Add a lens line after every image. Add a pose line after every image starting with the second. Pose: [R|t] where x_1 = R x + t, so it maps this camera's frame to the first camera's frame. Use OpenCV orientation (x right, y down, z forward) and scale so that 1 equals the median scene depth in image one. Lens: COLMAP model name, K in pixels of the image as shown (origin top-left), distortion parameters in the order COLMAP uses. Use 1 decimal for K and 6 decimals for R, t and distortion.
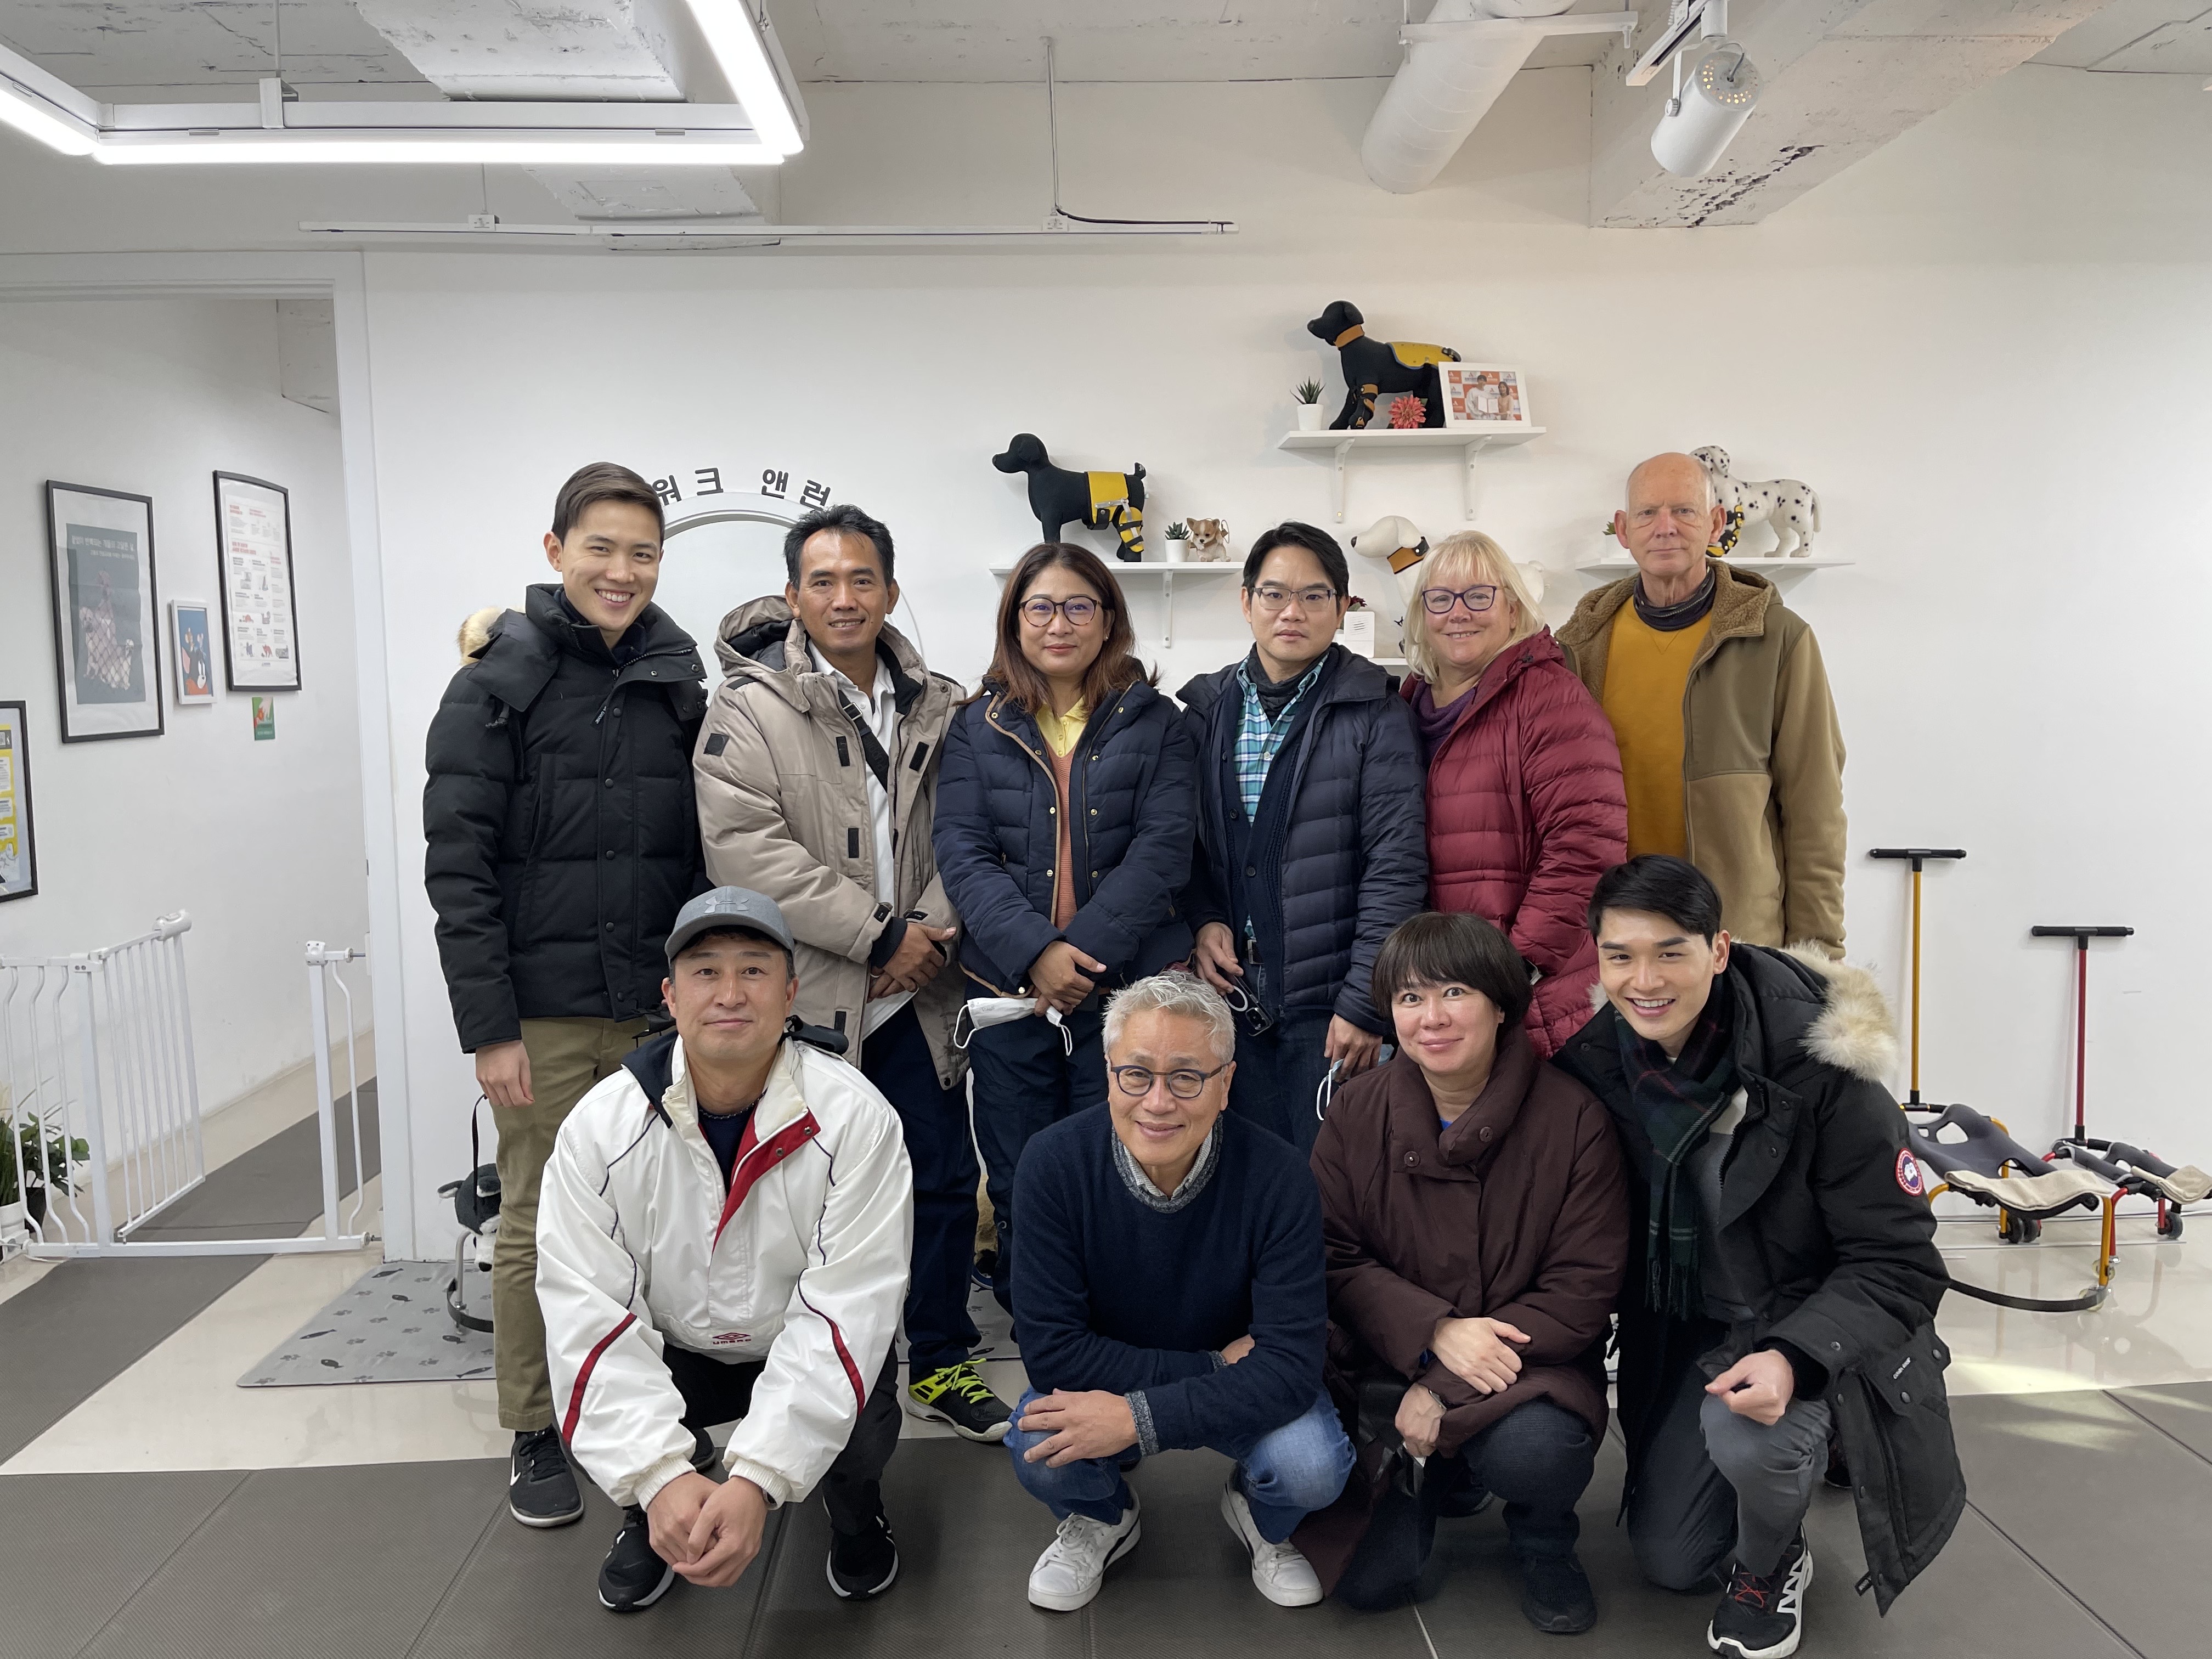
lens RADIAL K [[1646.2, 0, 1106.0], [0, 1646.2, 829.5], [0, 0, 1]] dist [0.073952, -0.101648]
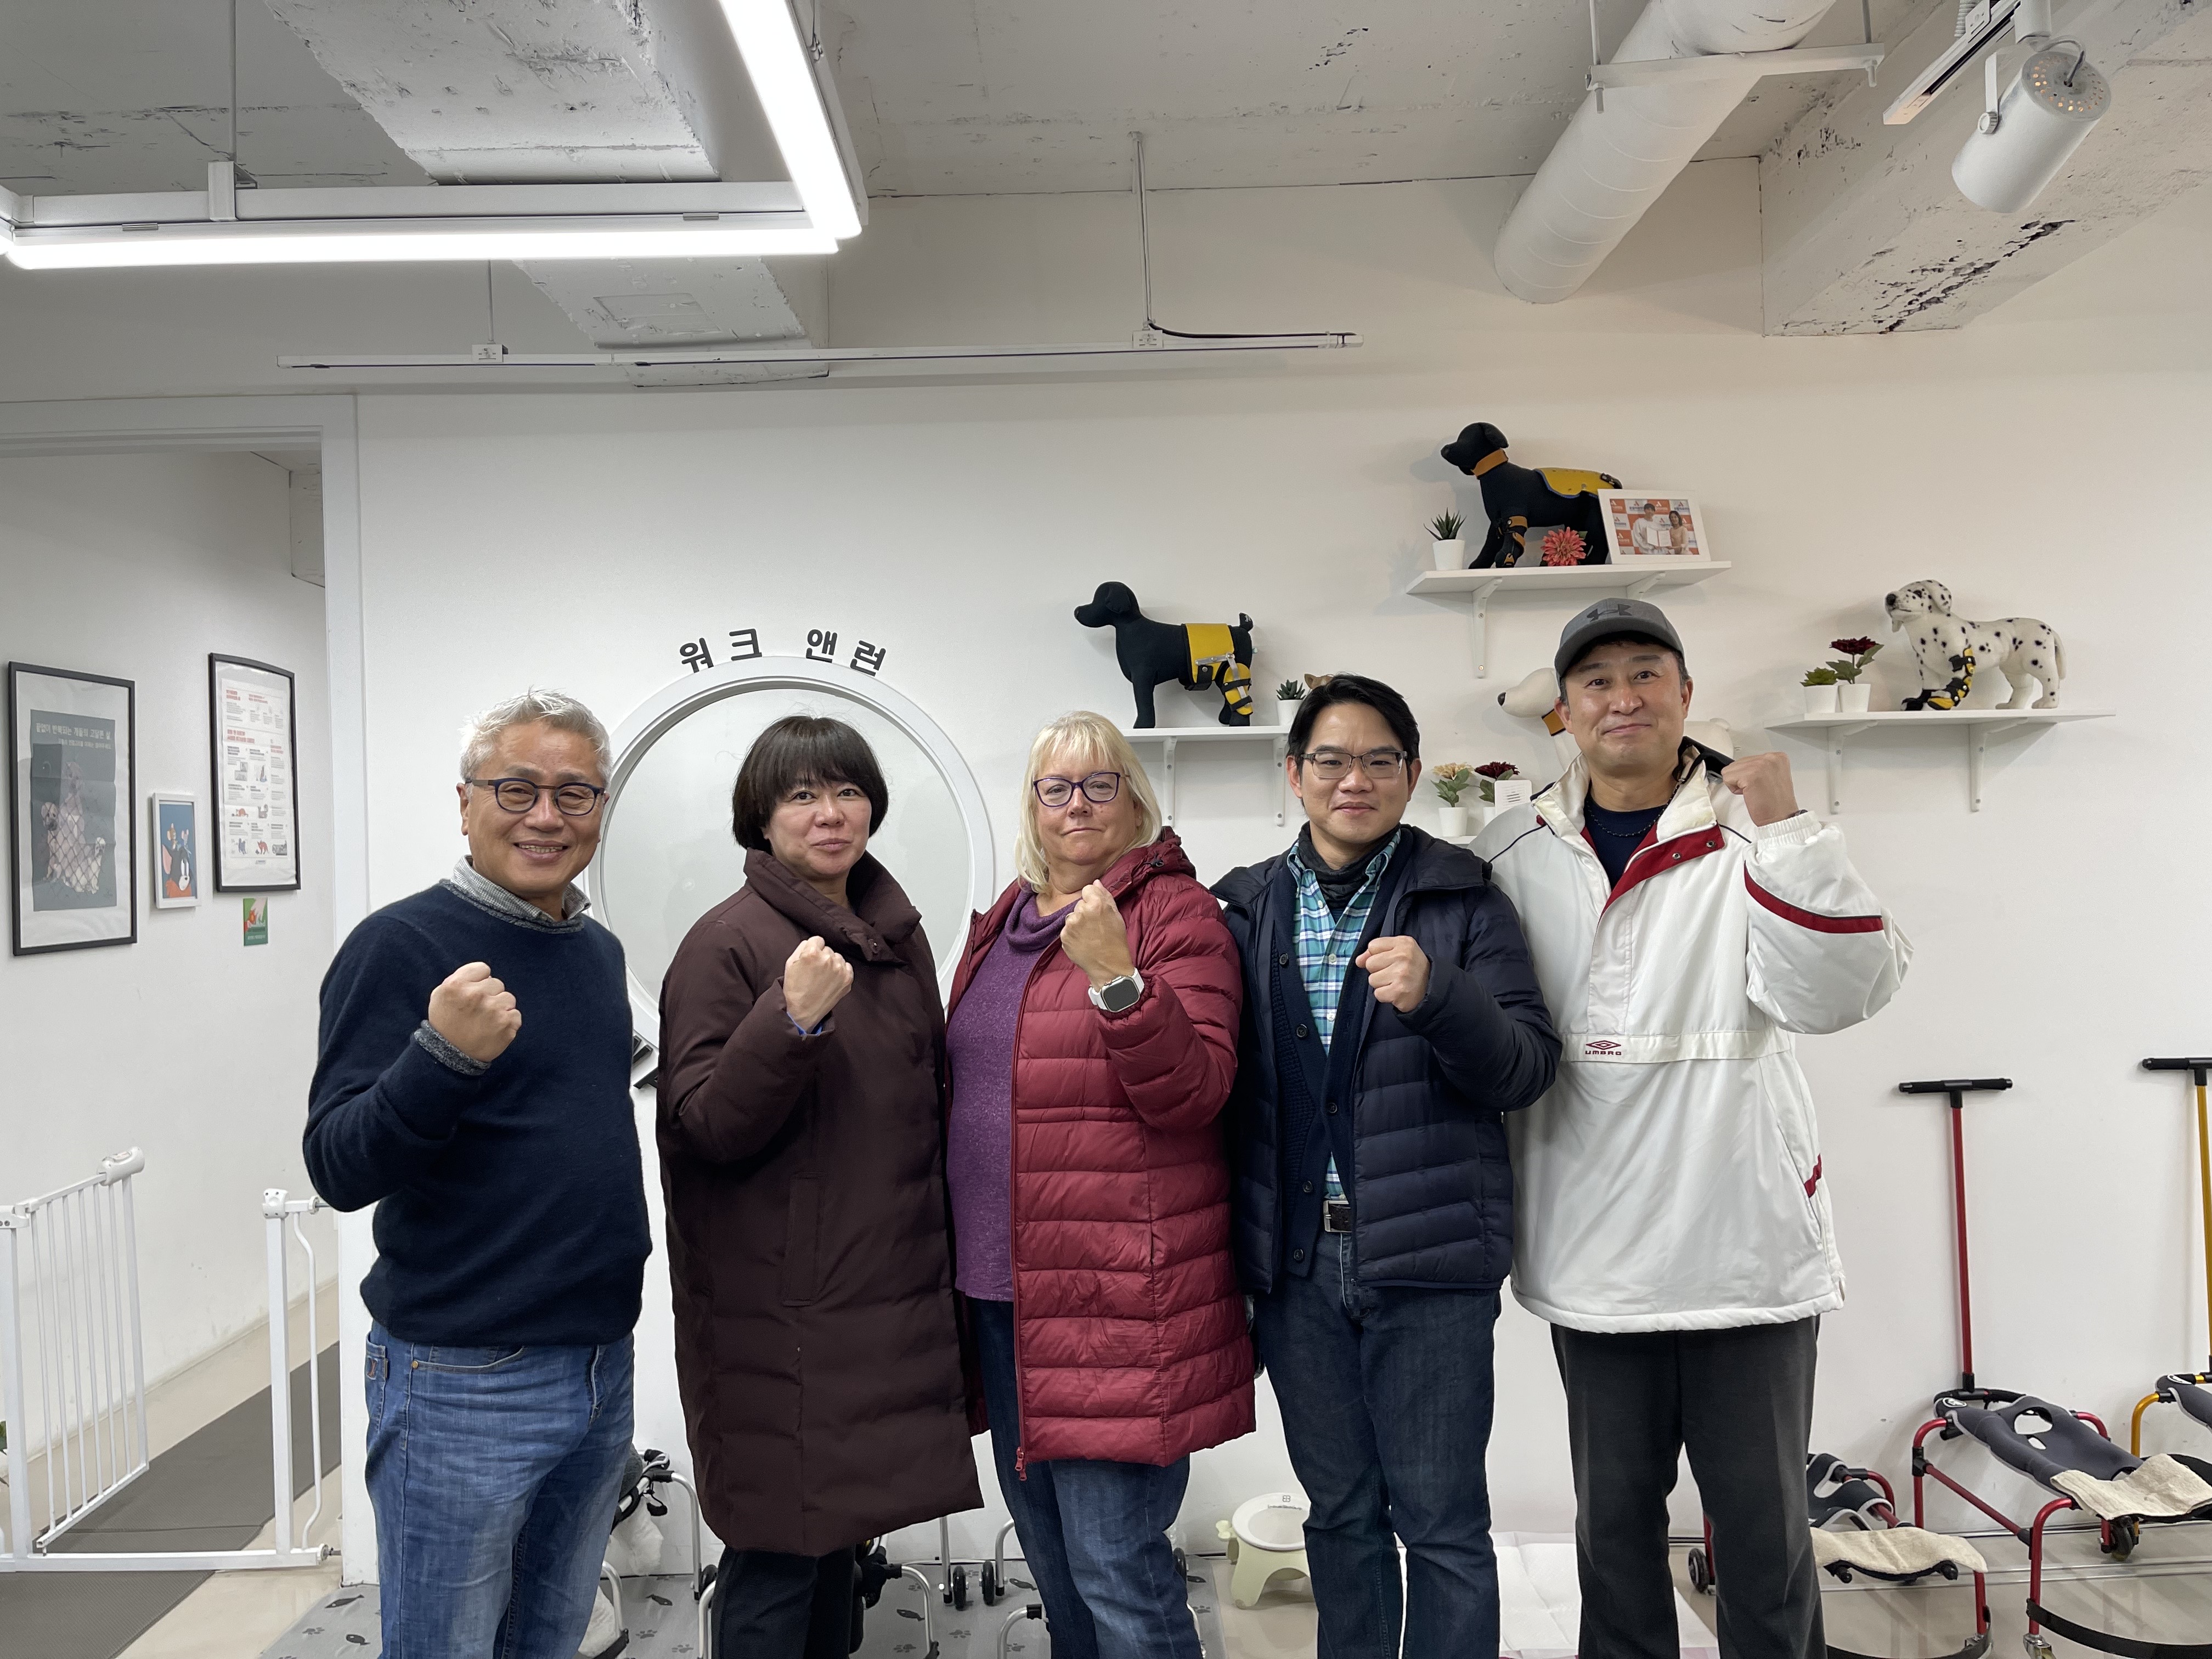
lens RADIAL K [[1646.2, 0, 1106.0], [0, 1646.2, 829.5], [0, 0, 1]] dist [0.073952, -0.101648]
pose [[0.999670, -0.015445, -0.020533, -0.036539], [0.013119, 0.993963, -0.108932, -0.018246], [0.022091, 0.108627, 0.993837, 0.162868]]
